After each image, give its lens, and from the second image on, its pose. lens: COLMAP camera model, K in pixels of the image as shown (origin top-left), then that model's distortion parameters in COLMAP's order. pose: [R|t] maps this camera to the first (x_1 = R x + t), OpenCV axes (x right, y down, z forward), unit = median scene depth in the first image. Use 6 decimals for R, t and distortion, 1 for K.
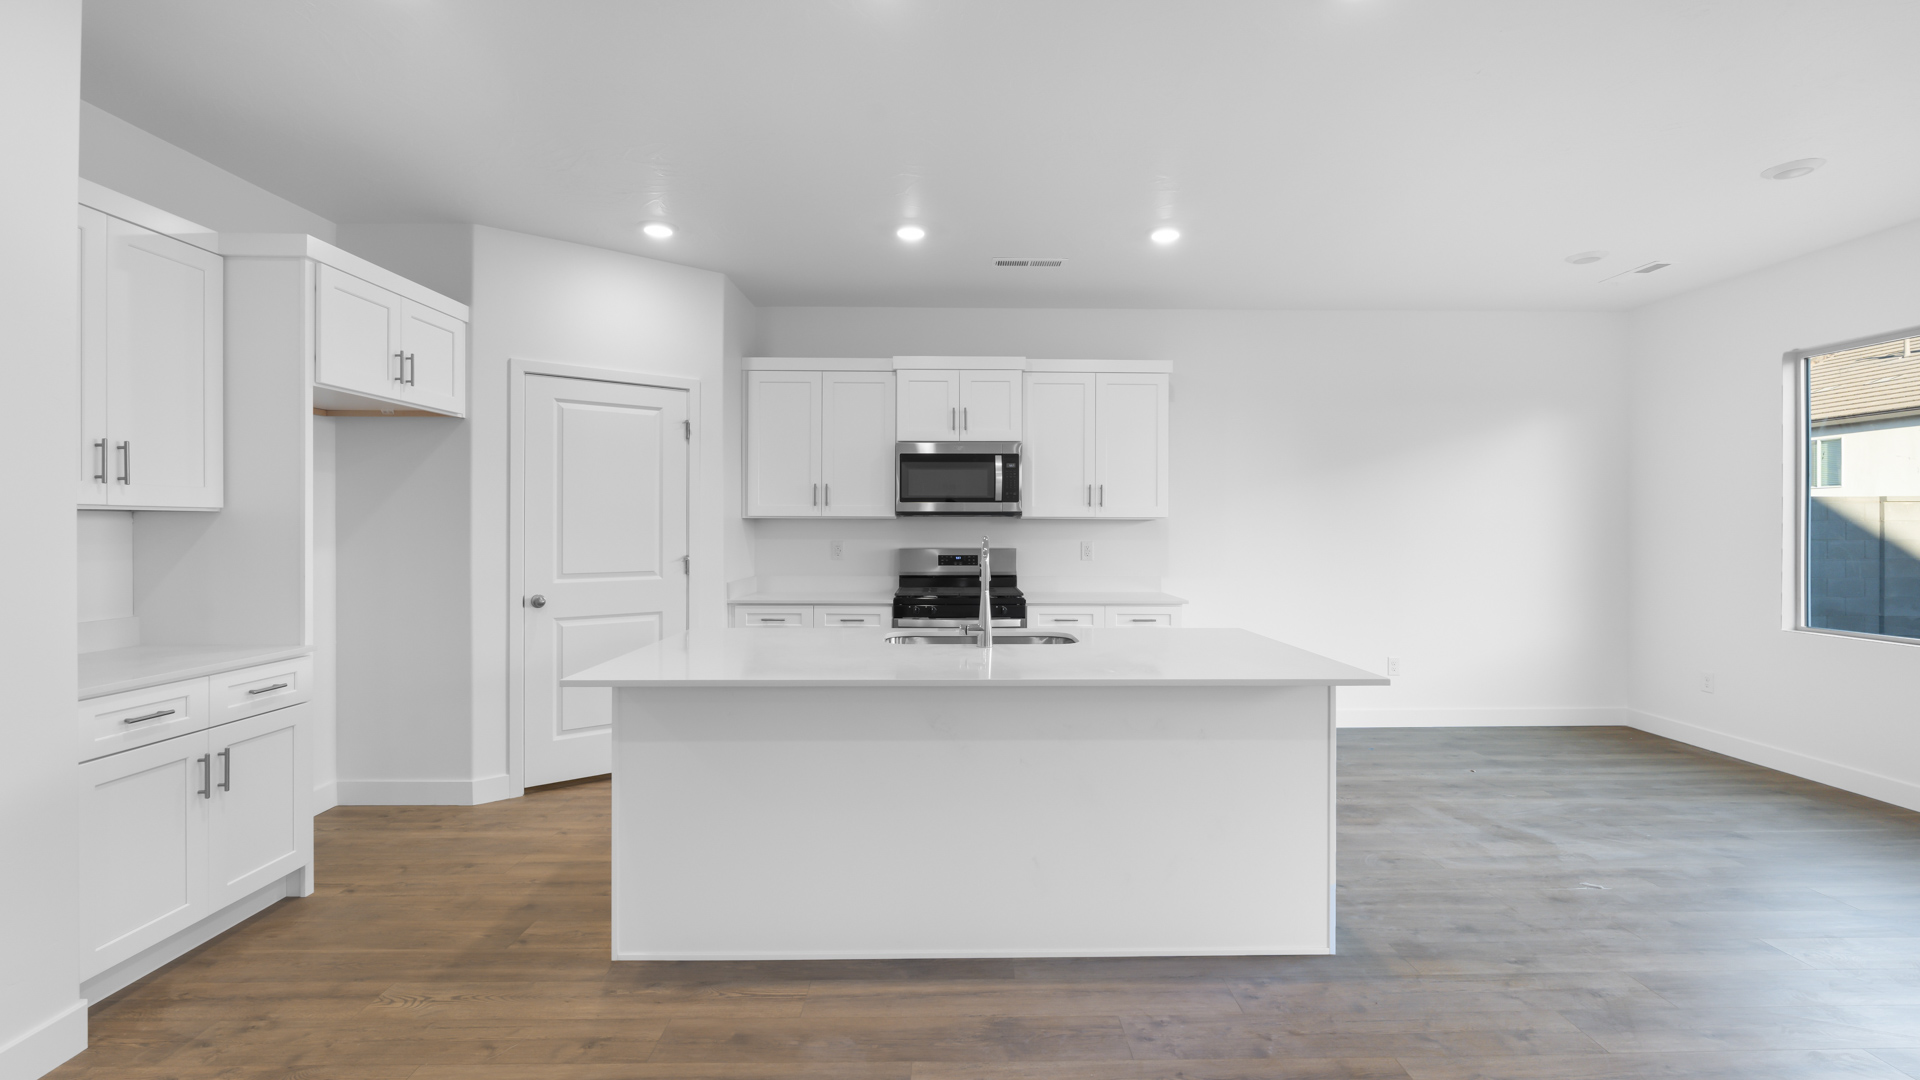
lens RADIAL K [[844.0, 0, 958.0], [0, 844.0, 529.1], [0, 0, 1]] dist [0.001961, 0.001888]
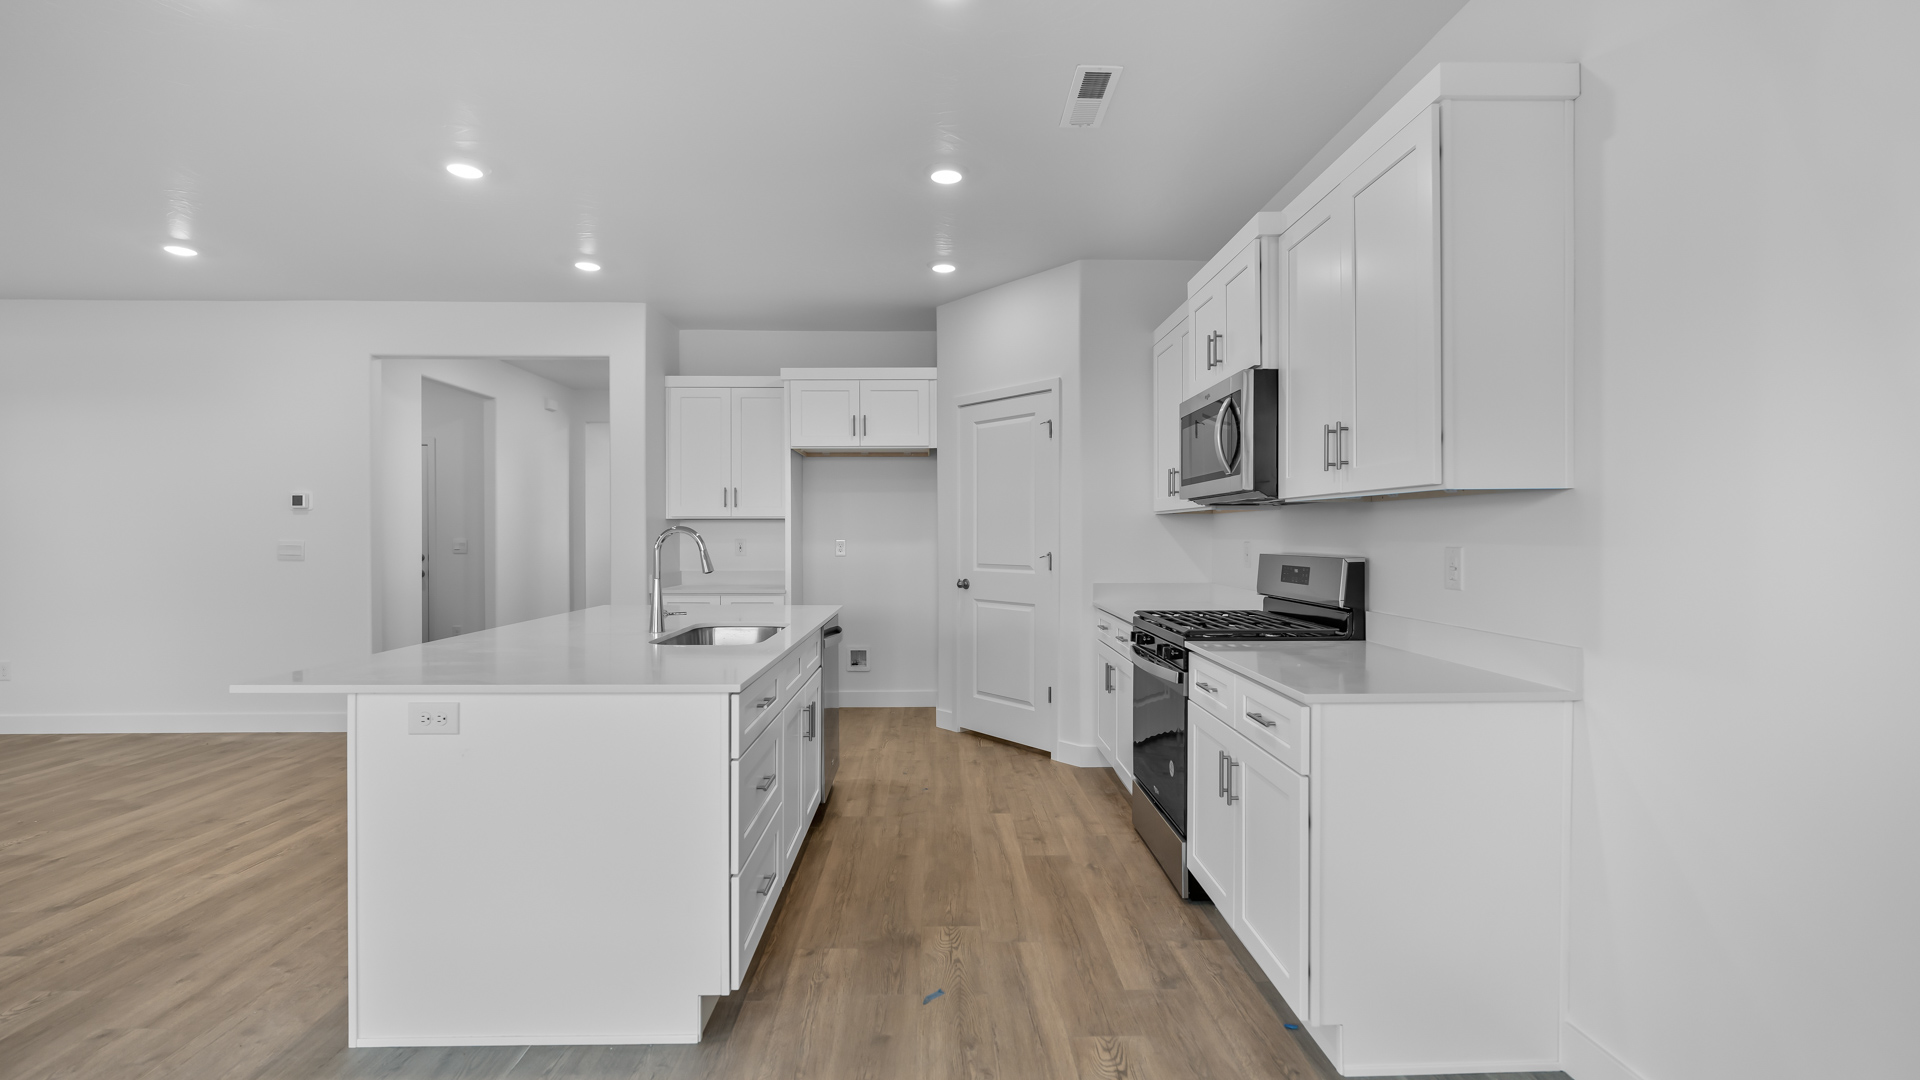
lens RADIAL K [[844.0, 0, 955.8], [0, 844.0, 540.2], [0, 0, 1]] dist [0.001961, 0.001888]
pose [[0.001594, 0.009911, -0.999950, 1.045604], [-0.001221, 0.999950, 0.009909, 0.009024], [0.999998, 0.001205, 0.001606, 1.320528]]
